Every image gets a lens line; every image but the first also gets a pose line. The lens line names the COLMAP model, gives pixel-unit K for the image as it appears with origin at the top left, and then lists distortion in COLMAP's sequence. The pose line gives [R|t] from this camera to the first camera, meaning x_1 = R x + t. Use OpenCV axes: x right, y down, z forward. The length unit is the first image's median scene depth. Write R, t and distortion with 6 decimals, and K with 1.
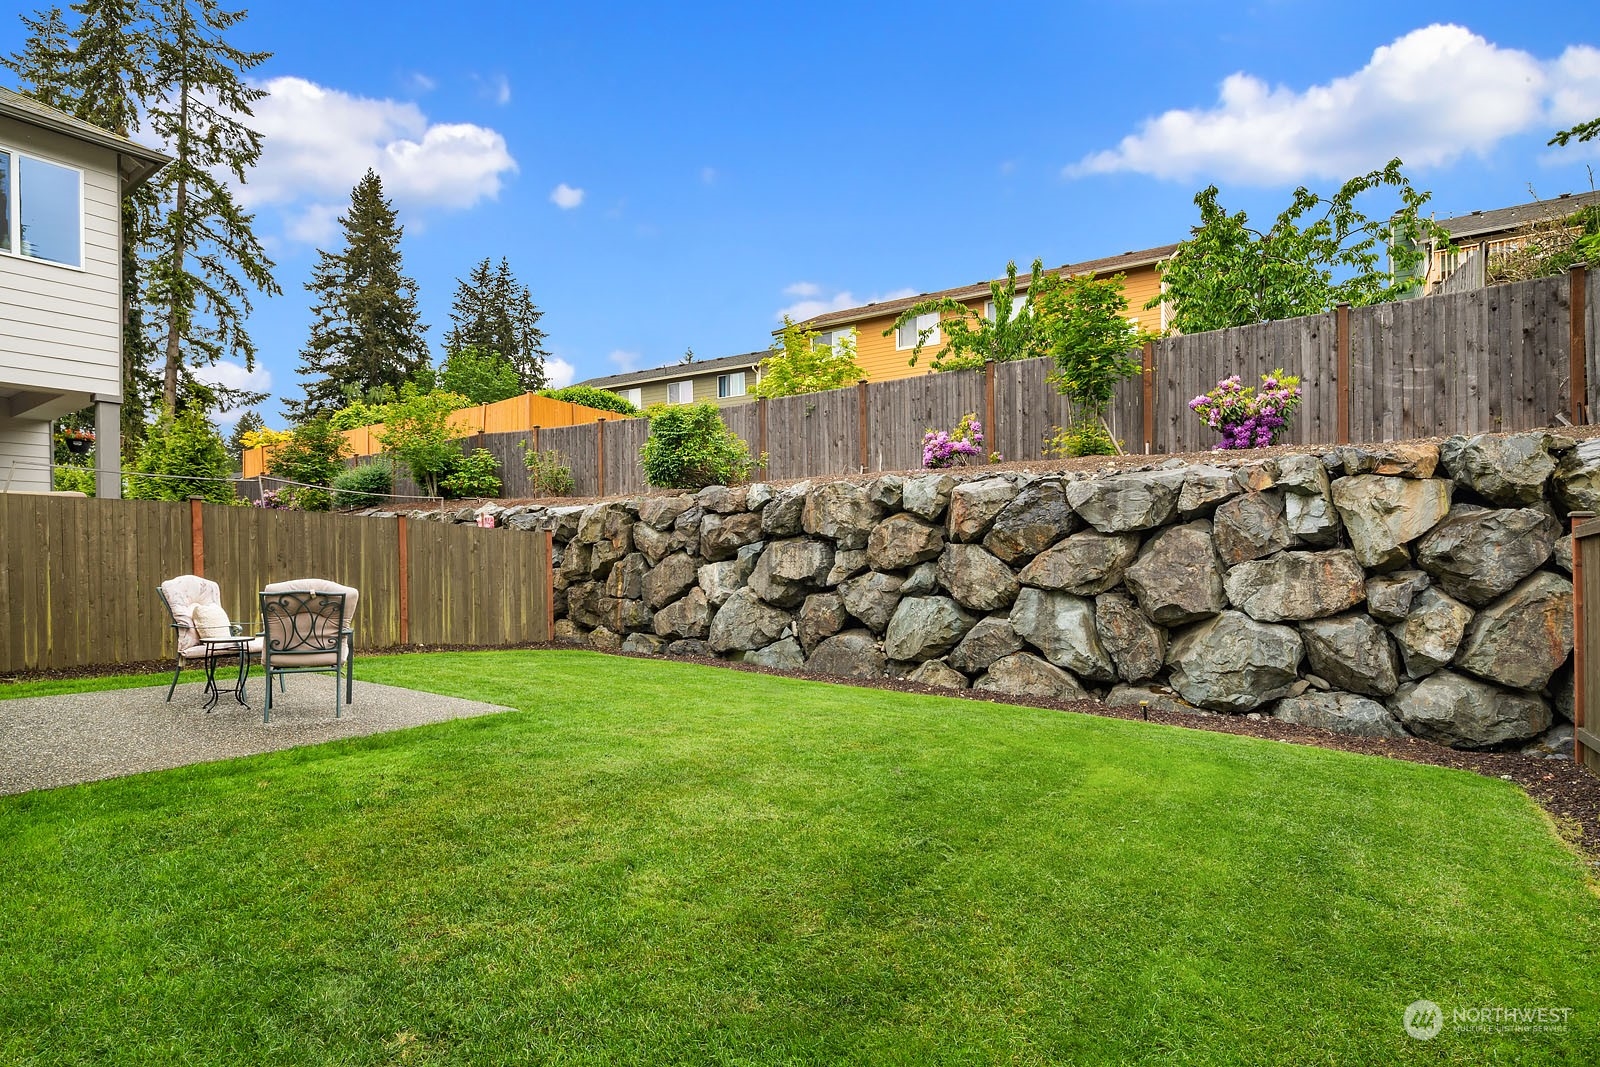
lens RADIAL K [[792.0, 0, 779.3], [0, 792.0, 566.8], [0, 0, 1]] dist [0.003442, -0.003782]
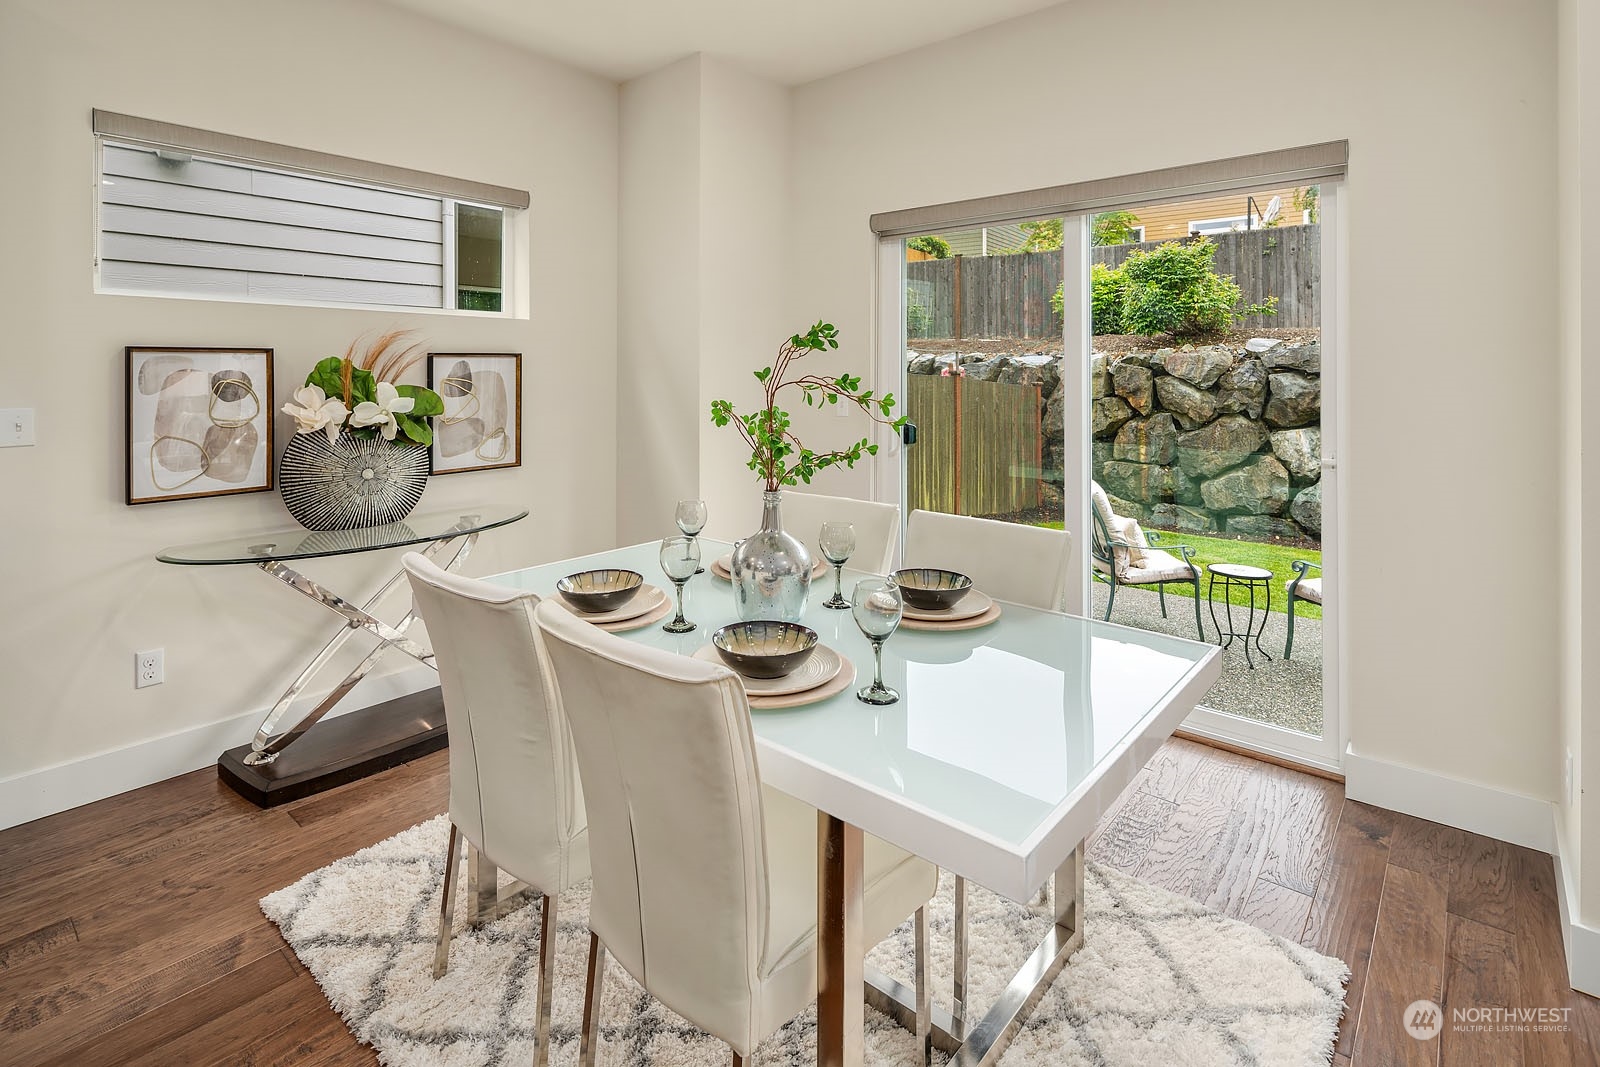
lens RADIAL K [[792.0, 0, 774.7], [0, 792.0, 368.3], [0, 0, 1]] dist [0.003442, -0.003782]
pose [[0.995086, 0.009708, -0.098534, -0.634647], [-0.011833, 0.999709, -0.021005, -0.052798], [0.098301, 0.022067, 0.994912, 0.083140]]
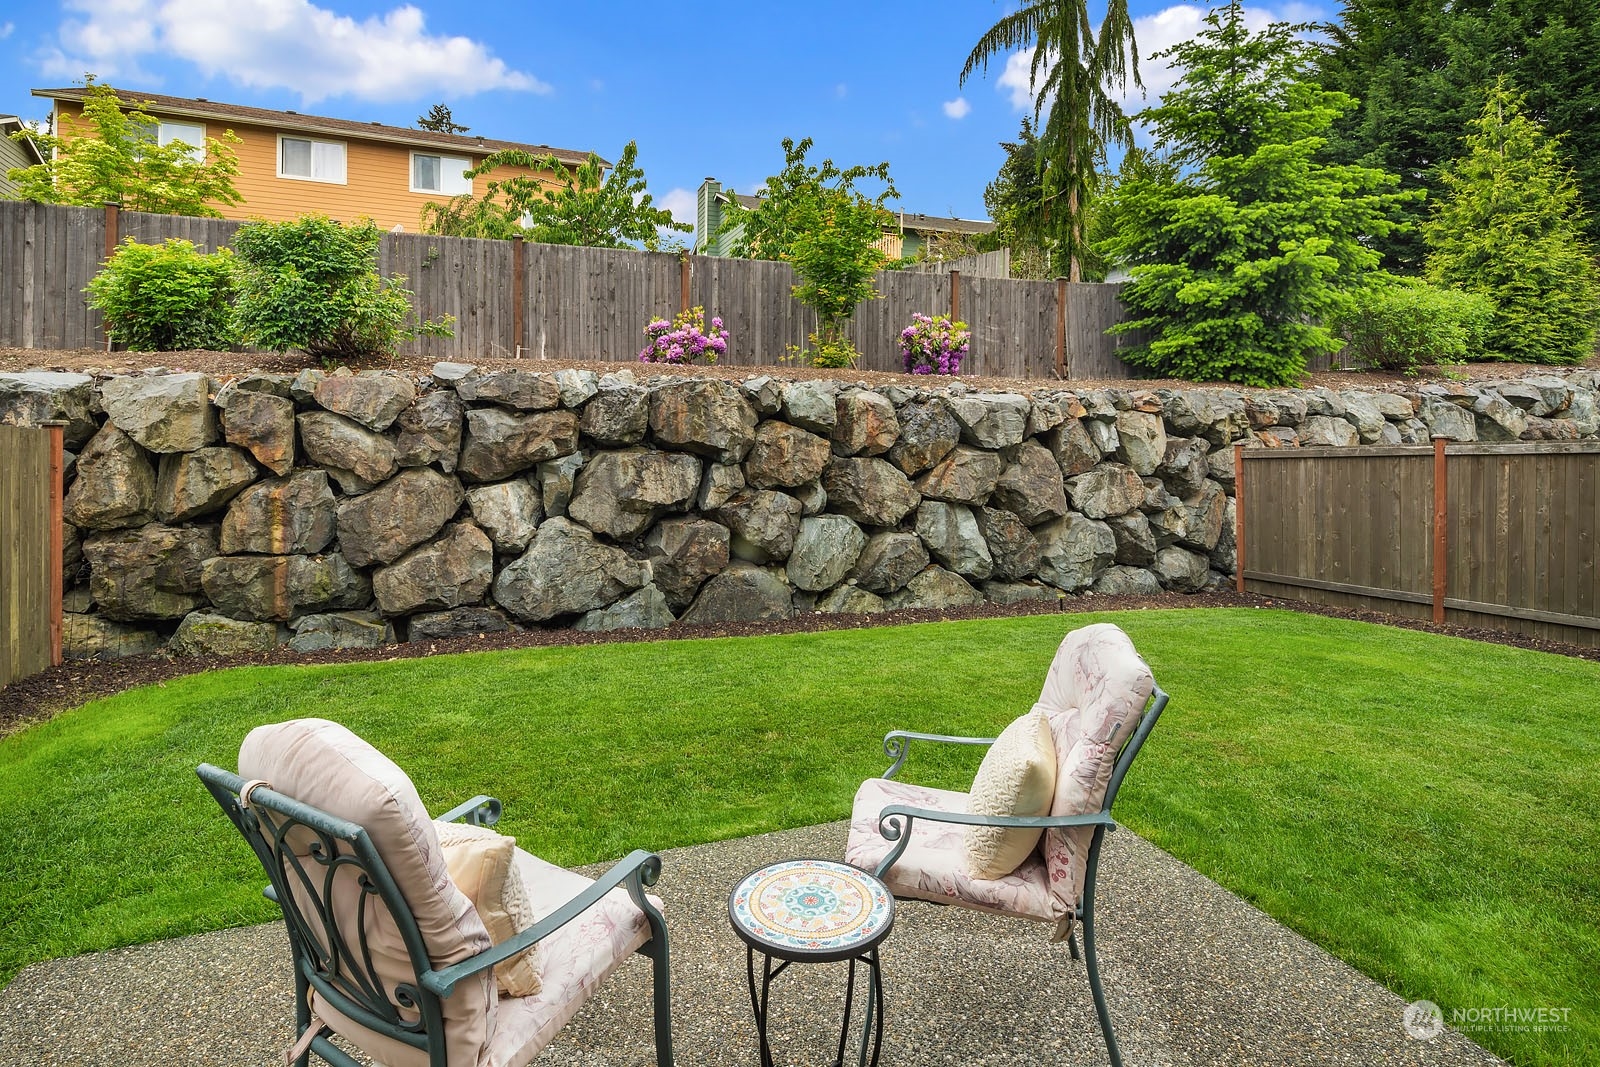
lens RADIAL K [[792.0, 0, 787.9], [0, 792.0, 420.1], [0, 0, 1]] dist [0.003442, -0.003782]
pose [[0.563129, 0.022476, 0.826063, -0.545984], [0.005995, 0.999493, -0.031281, -0.040279], [-0.826347, 0.022568, 0.562709, 0.490212]]
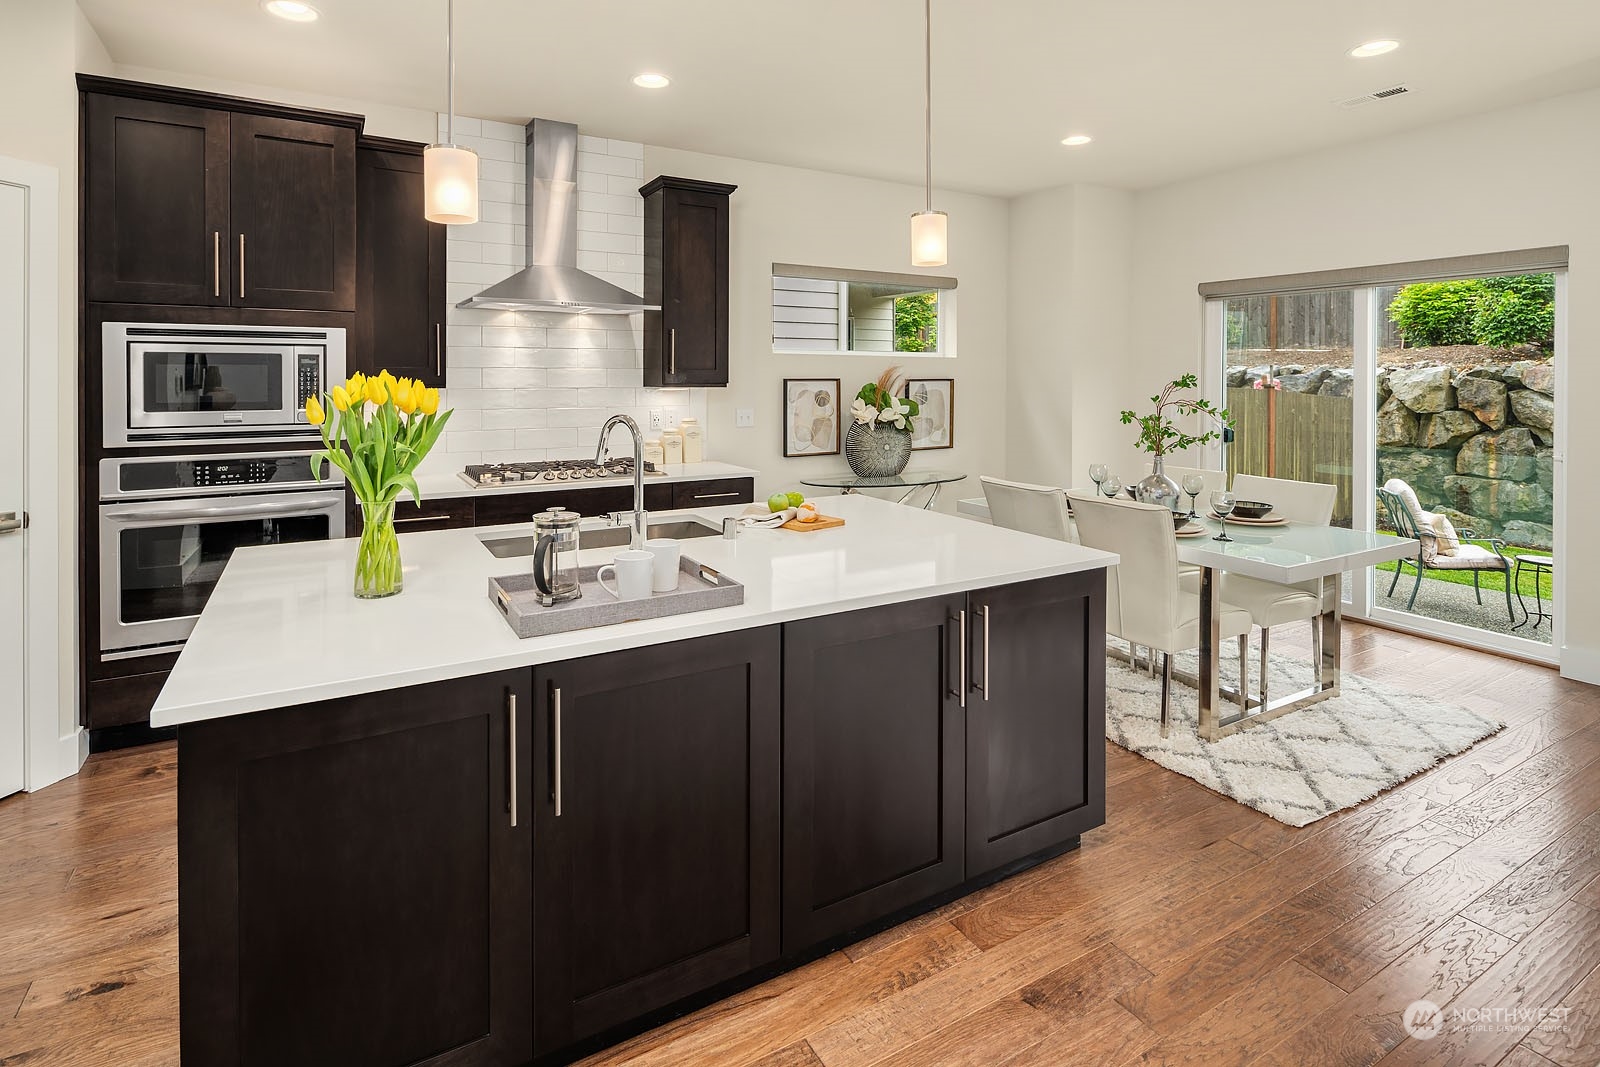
lens RADIAL K [[744.8, 0, 774.6], [0, 744.8, 385.5], [0, 0, 1]] dist [0.006660, -0.005304]
pose [[0.895157, 0.015261, -0.445491, -0.656563], [-0.018126, 0.999833, -0.002171, -0.056954], [0.445383, 0.010018, 0.895284, -0.109761]]
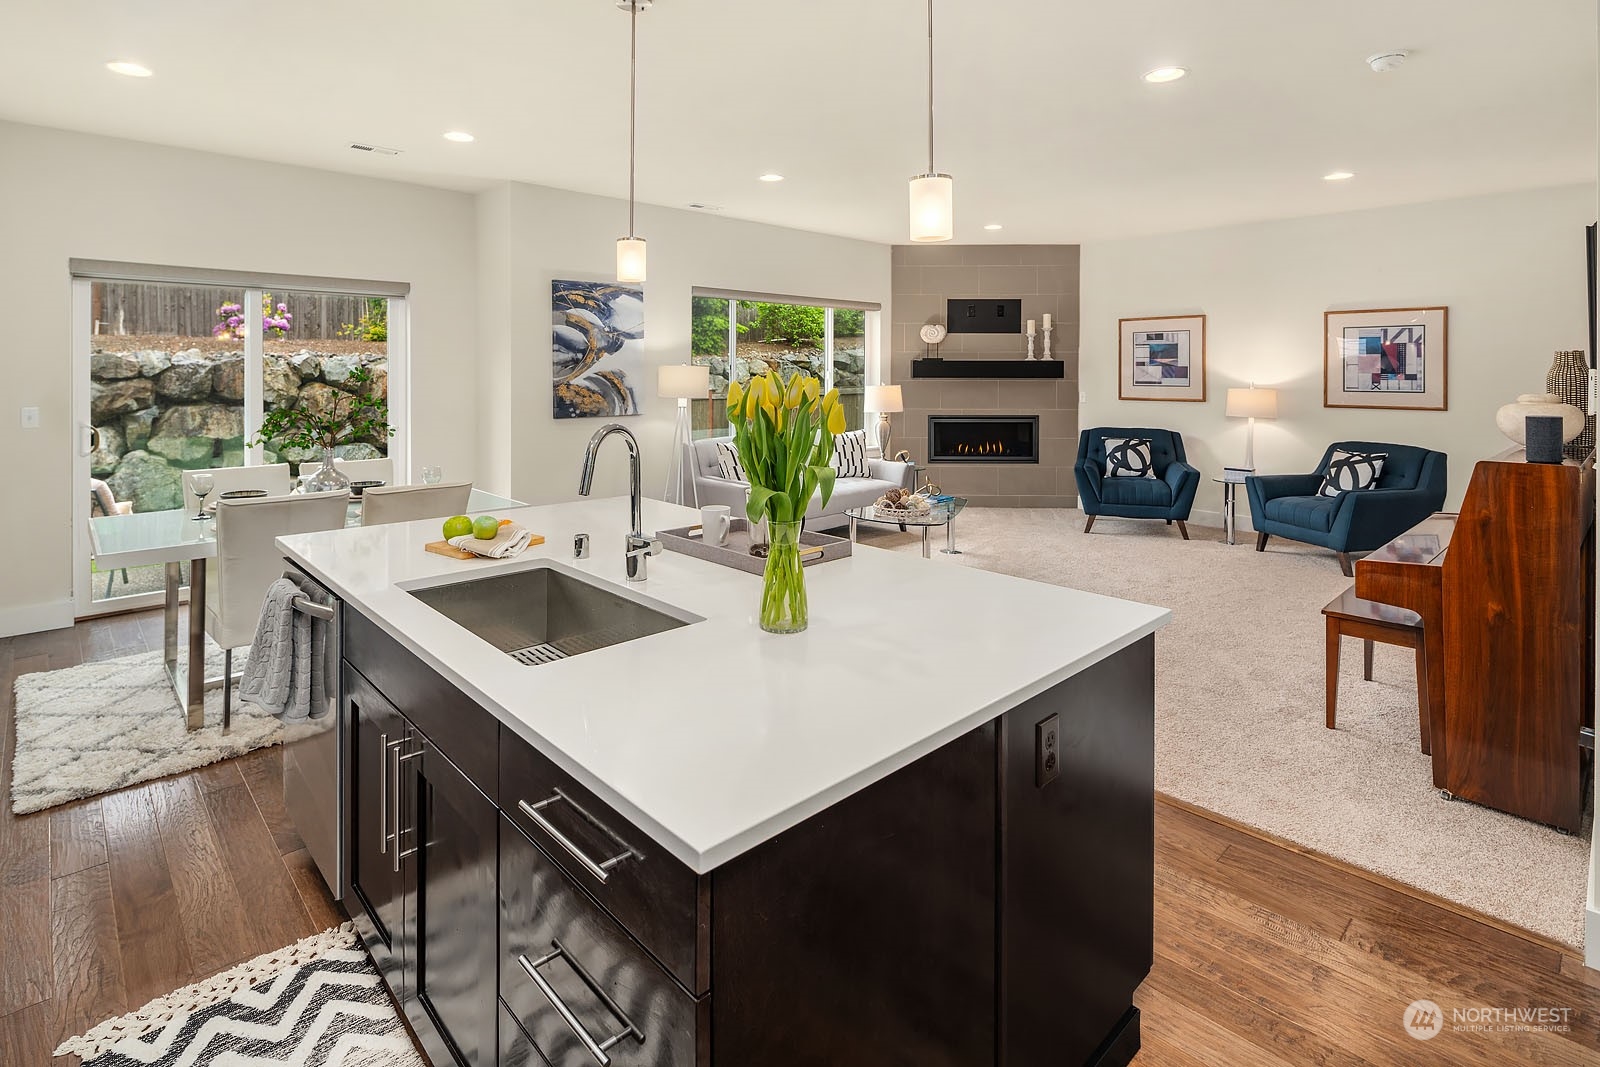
lens RADIAL K [[792.0, 0, 785.8], [0, 792.0, 374.8], [0, 0, 1]] dist [0.003442, -0.003782]
pose [[0.190521, 0.005226, 0.981669, -0.971995], [0.014295, 0.999865, -0.008097, -0.057869], [-0.981579, 0.015575, 0.190420, -0.017505]]
